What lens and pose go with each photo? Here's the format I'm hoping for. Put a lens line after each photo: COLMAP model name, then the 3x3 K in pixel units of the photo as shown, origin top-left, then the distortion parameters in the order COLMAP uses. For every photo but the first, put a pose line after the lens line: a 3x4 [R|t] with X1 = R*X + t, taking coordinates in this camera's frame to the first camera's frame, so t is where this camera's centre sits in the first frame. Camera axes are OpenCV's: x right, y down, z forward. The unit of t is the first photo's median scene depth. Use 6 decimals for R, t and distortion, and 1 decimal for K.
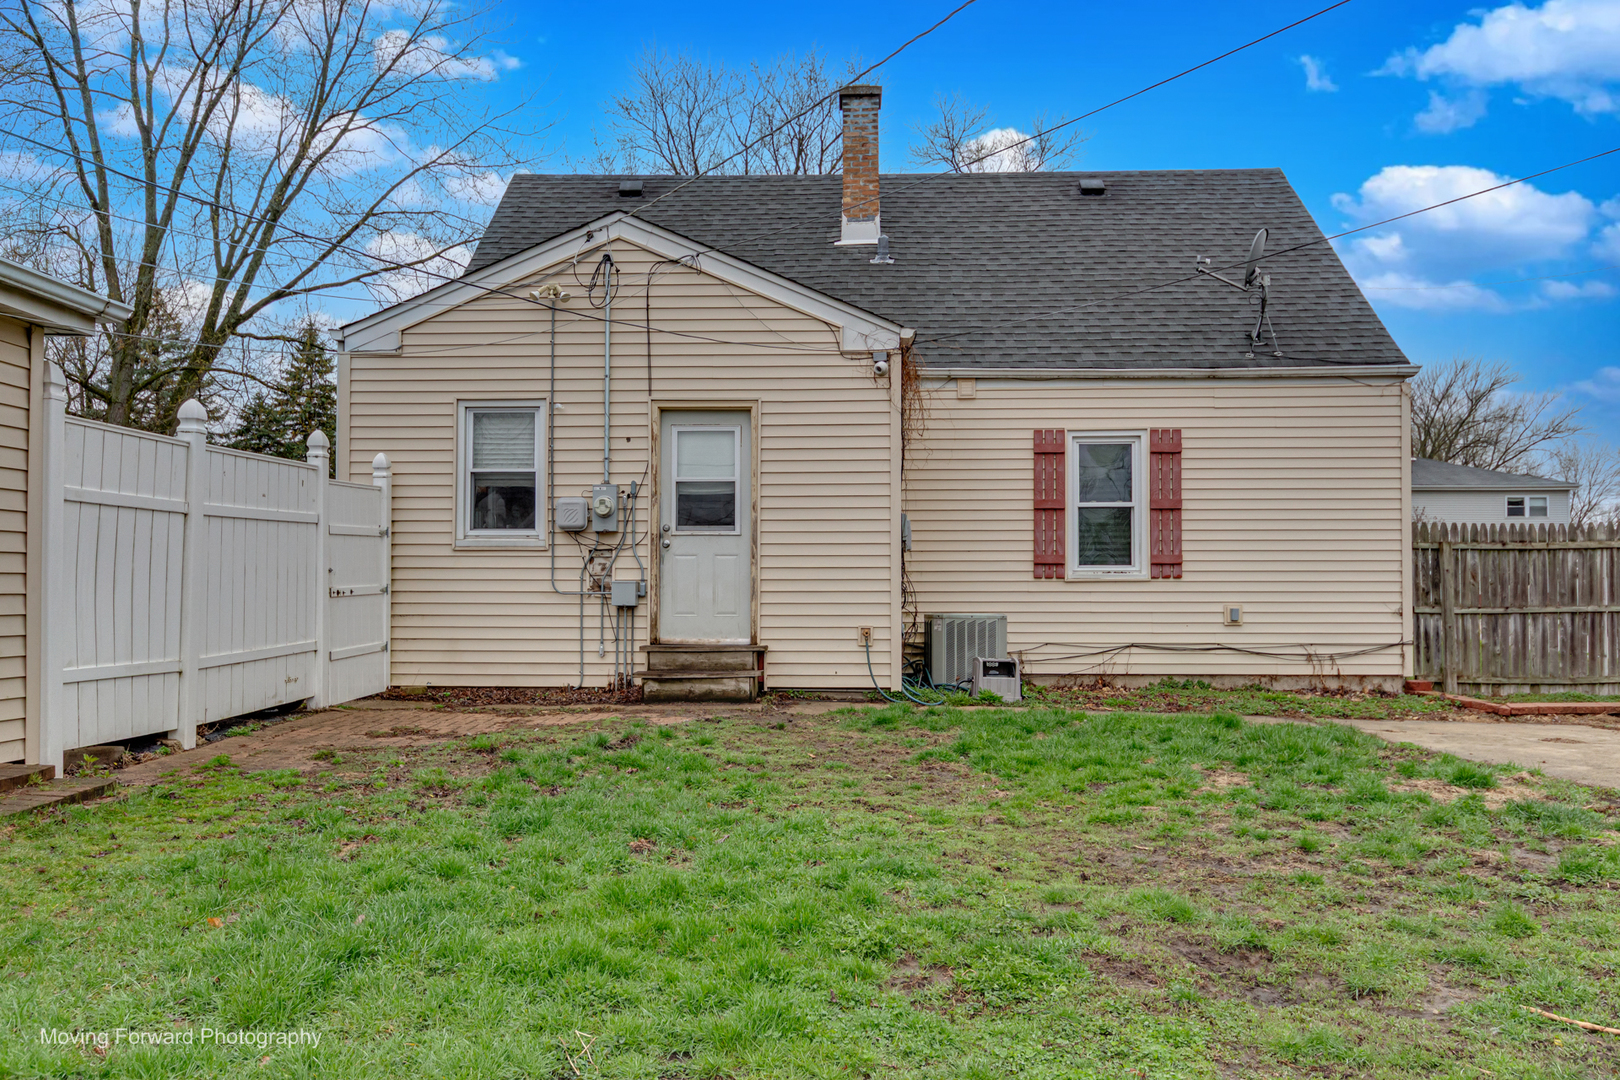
lens RADIAL K [[1257.2, 0, 810.2], [0, 1257.2, 557.2], [0, 0, 1]] dist [-0.000202, 0.000448]
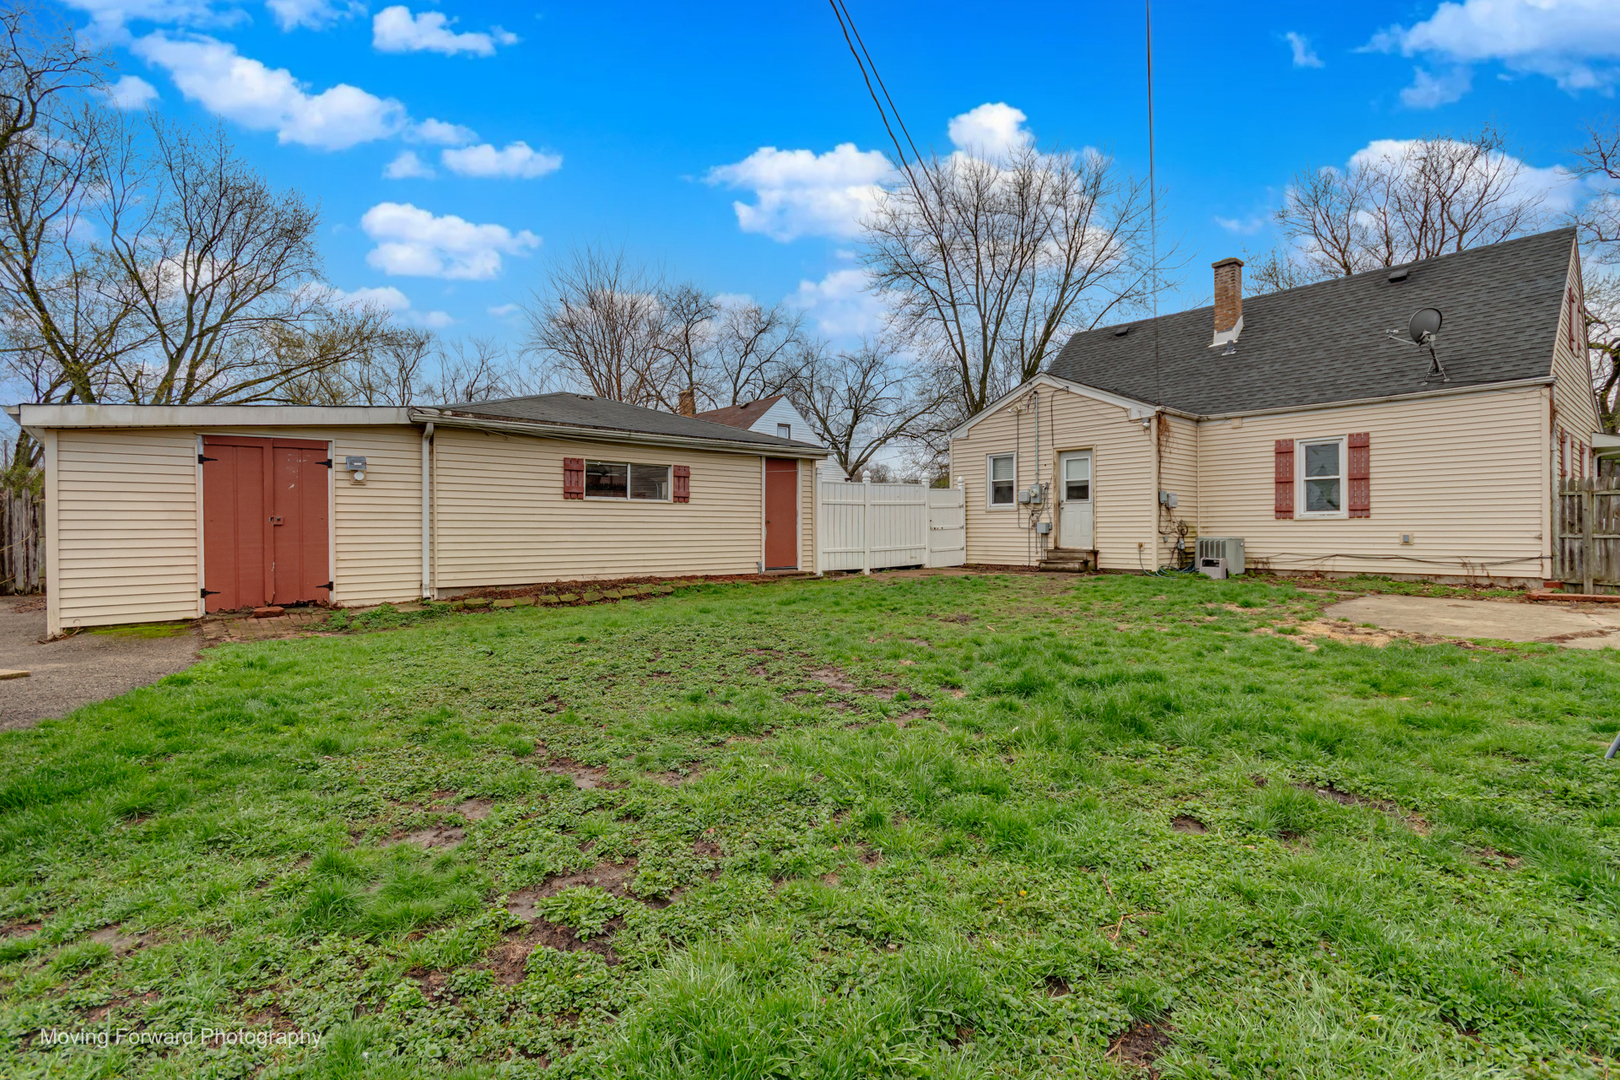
lens RADIAL K [[789.0, 0, 799.6], [0, 789.0, 528.7], [0, 0, 1]] dist [-0.002326, 0.000042]
pose [[0.668550, -0.005498, -0.743647, 0.582595], [0.025715, 0.999546, 0.015728, -0.005574], [0.743222, -0.029638, 0.668388, -0.331070]]
